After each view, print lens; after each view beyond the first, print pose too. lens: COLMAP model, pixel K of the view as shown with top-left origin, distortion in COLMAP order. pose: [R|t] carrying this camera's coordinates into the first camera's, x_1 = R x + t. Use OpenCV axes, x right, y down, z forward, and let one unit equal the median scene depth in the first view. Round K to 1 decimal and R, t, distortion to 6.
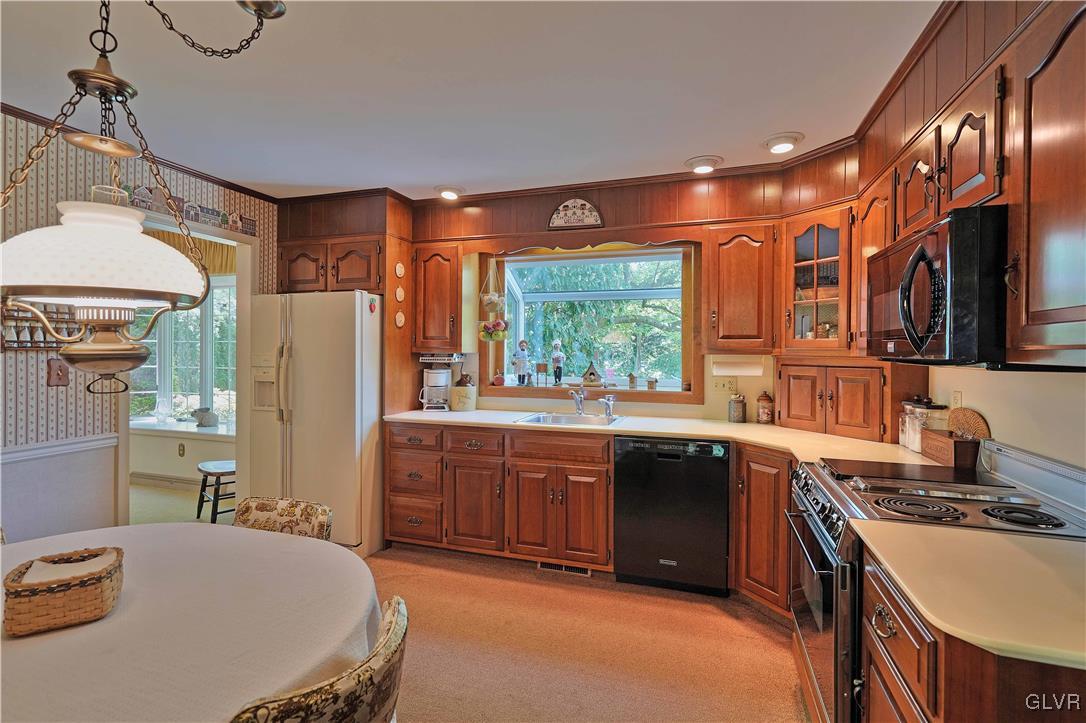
lens RADIAL K [[504.9, 0, 550.2], [0, 504.9, 352.9], [0, 0, 1]] dist [-0.000508, 0.002927]
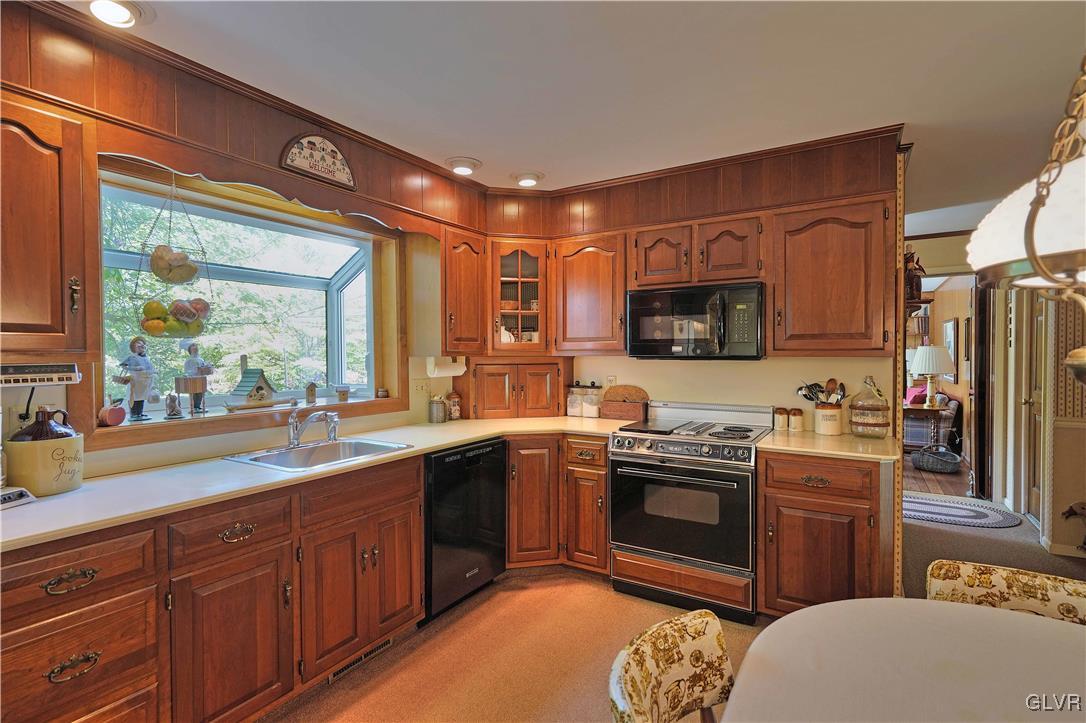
lens RADIAL K [[504.9, 0, 546.5], [0, 504.9, 359.5], [0, 0, 1]] dist [-0.000508, 0.002927]
pose [[0.260964, -0.022082, 0.965096, -0.559791], [0.012507, 0.999732, 0.019493, -0.007563], [-0.965267, 0.006983, 0.261170, 0.525256]]
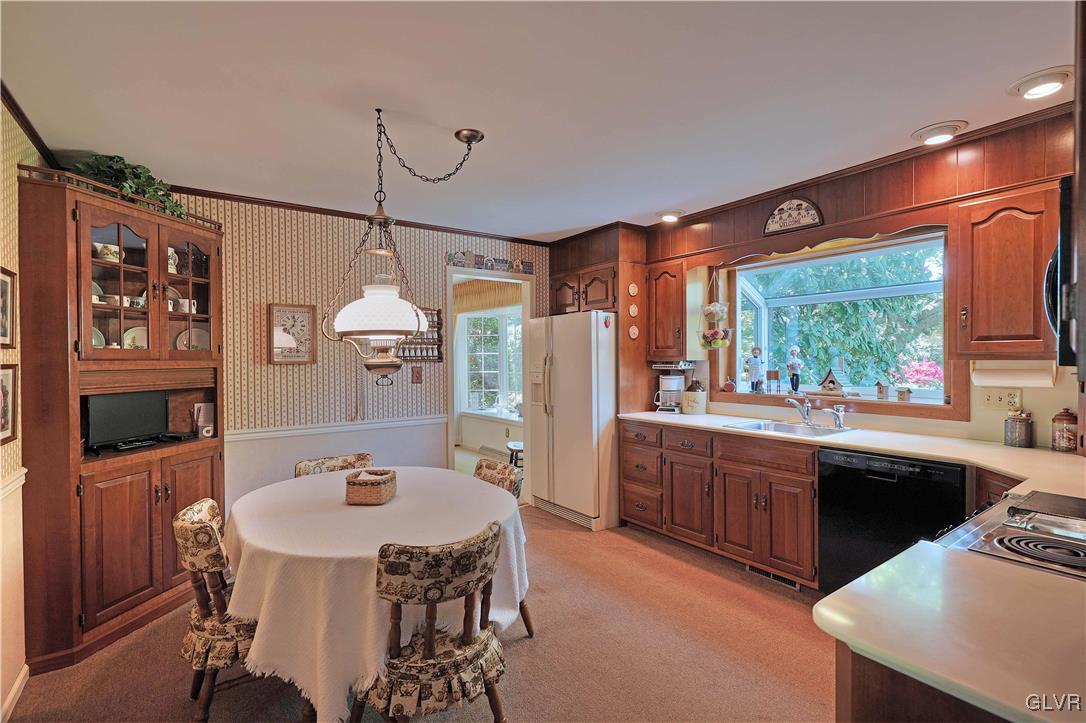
lens RADIAL K [[504.9, 0, 559.2], [0, 504.9, 365.8], [0, 0, 1]] dist [-0.000508, 0.002927]
pose [[0.815738, -0.002505, -0.578415, 0.248644], [0.009459, 0.999915, 0.009010, -0.001263], [0.578344, -0.012821, 0.815693, -0.048097]]
